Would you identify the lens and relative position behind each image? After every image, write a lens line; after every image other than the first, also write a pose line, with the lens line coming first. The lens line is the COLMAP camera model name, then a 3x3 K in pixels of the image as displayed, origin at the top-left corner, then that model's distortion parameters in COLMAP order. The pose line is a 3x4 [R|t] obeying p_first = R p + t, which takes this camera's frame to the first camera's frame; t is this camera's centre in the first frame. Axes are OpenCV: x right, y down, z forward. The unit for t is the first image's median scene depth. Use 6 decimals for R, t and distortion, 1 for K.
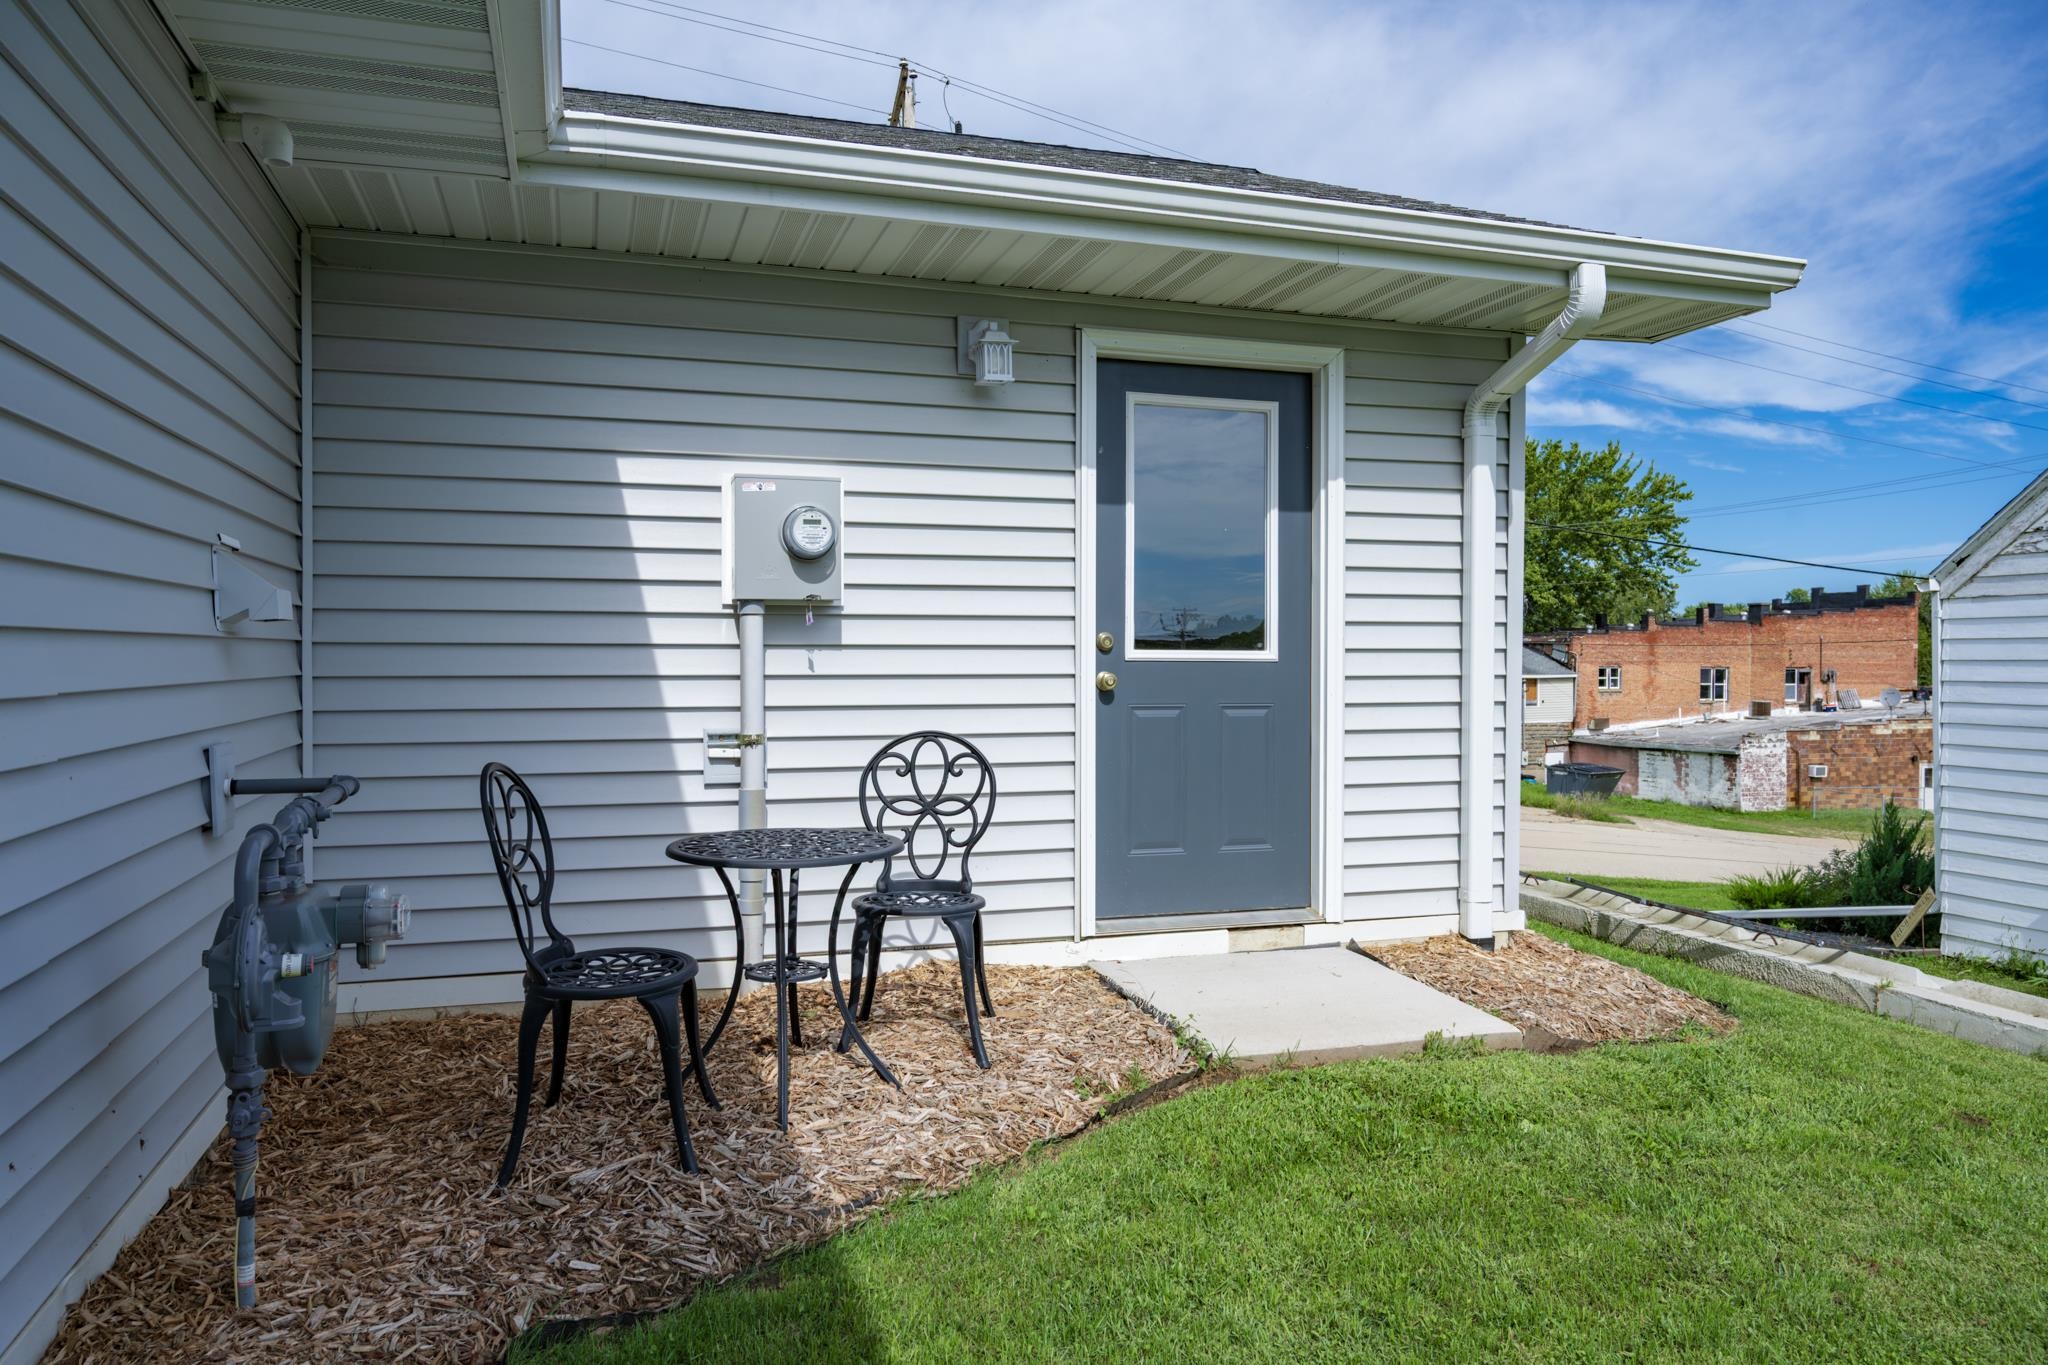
lens RADIAL K [[1364.7, 0, 1028.1], [0, 1364.7, 675.3], [0, 0, 1]] dist [-0.005478, -0.002367]
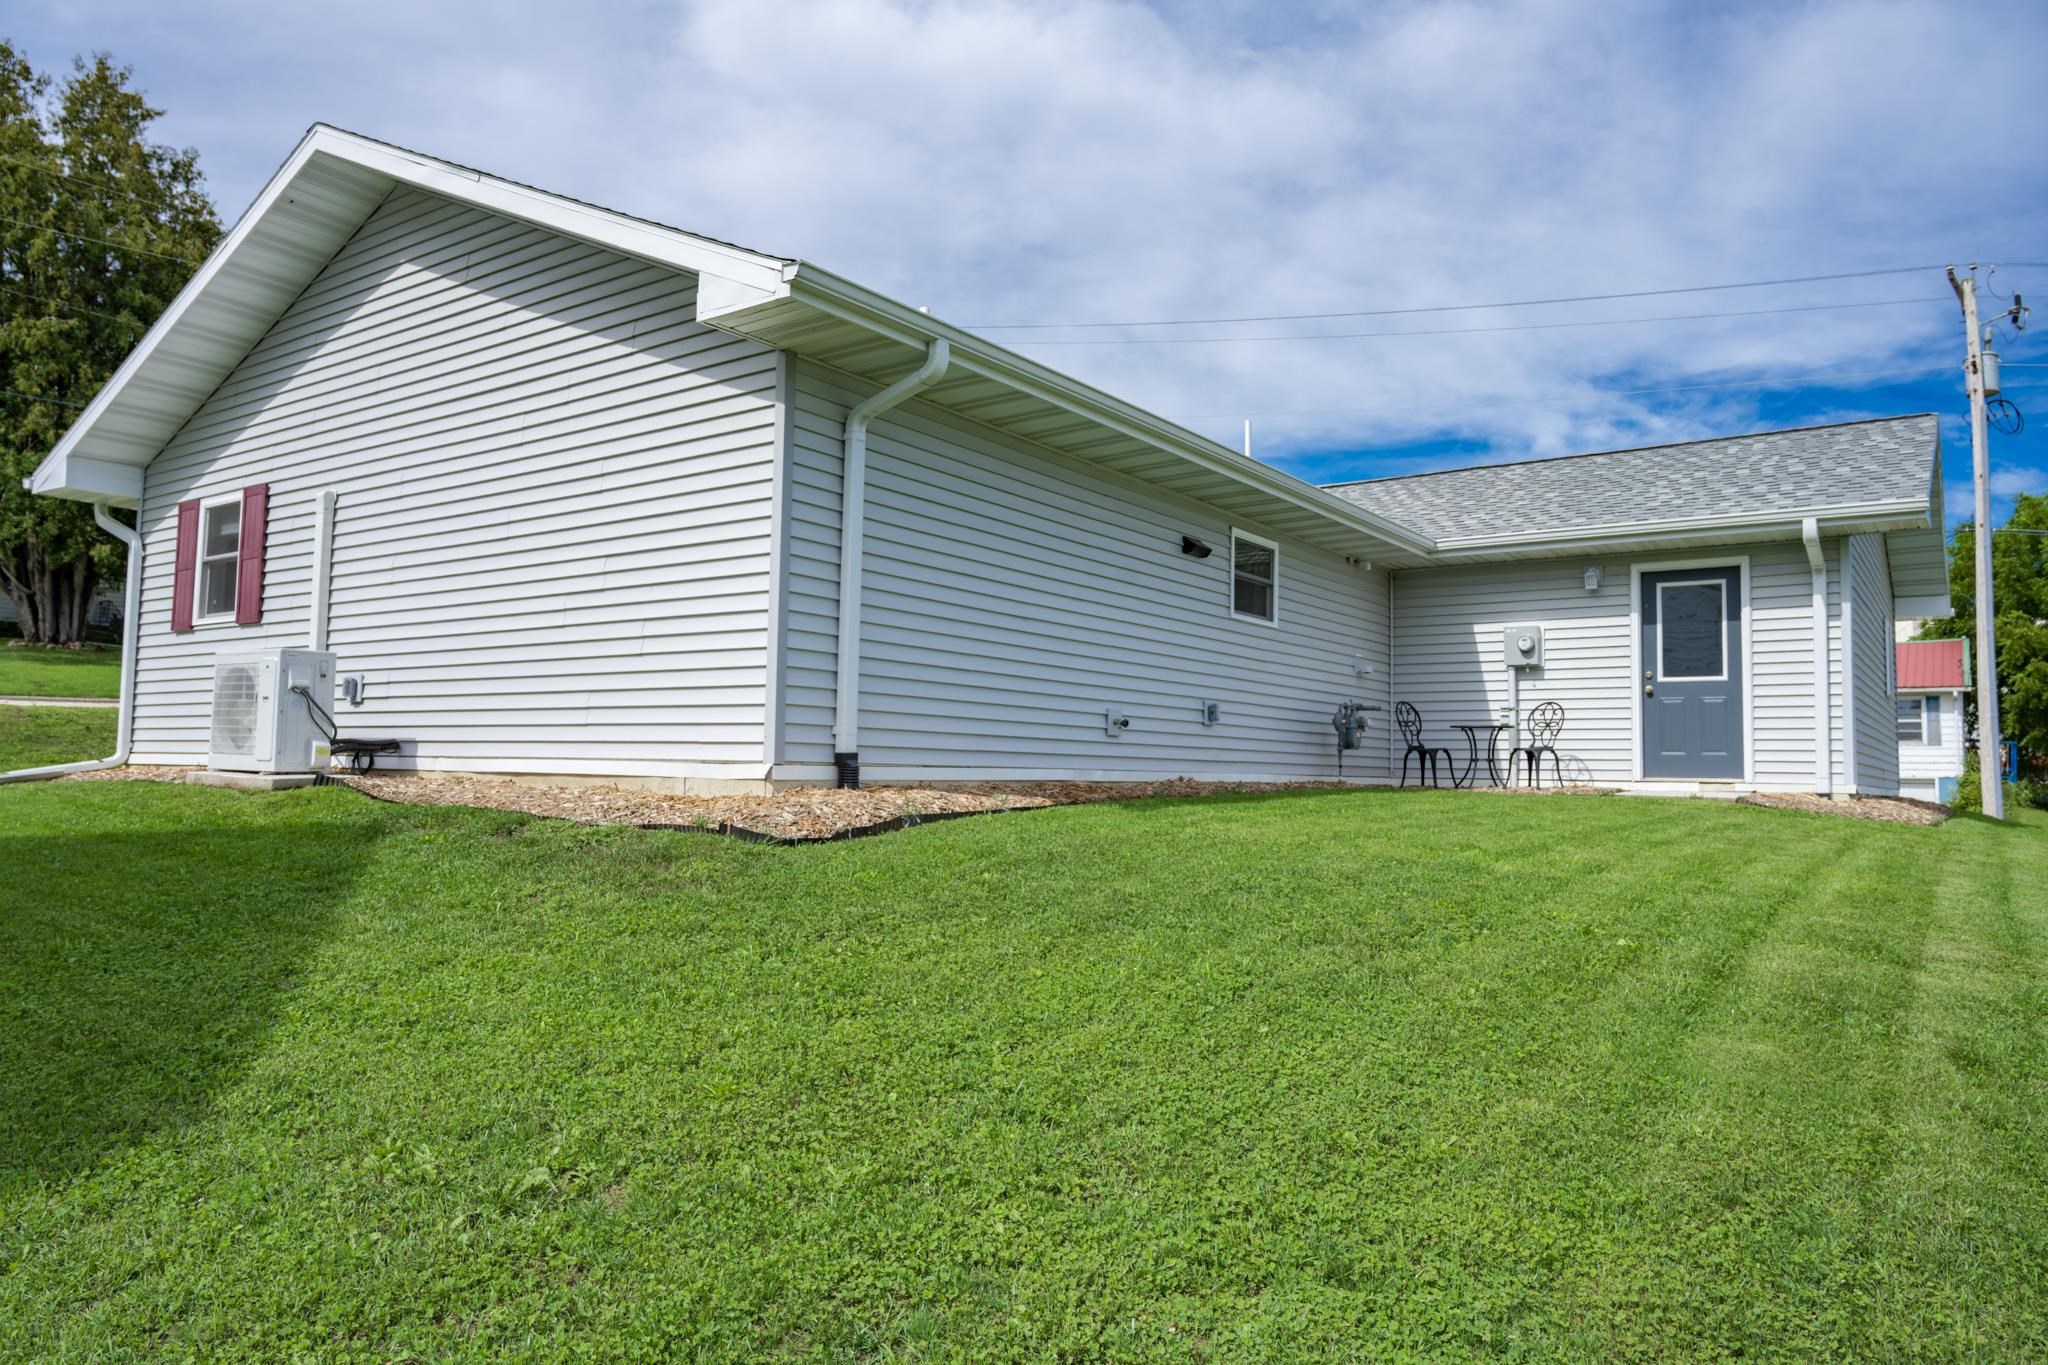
lens RADIAL K [[1364.7, 0, 1024.9], [0, 1364.7, 683.7], [0, 0, 1]] dist [-0.005478, -0.002367]
pose [[0.596672, -0.048473, -0.801020, 1.574466], [-0.026111, 0.996473, -0.079750, 0.255515], [0.802060, 0.068500, 0.593302, -1.700735]]
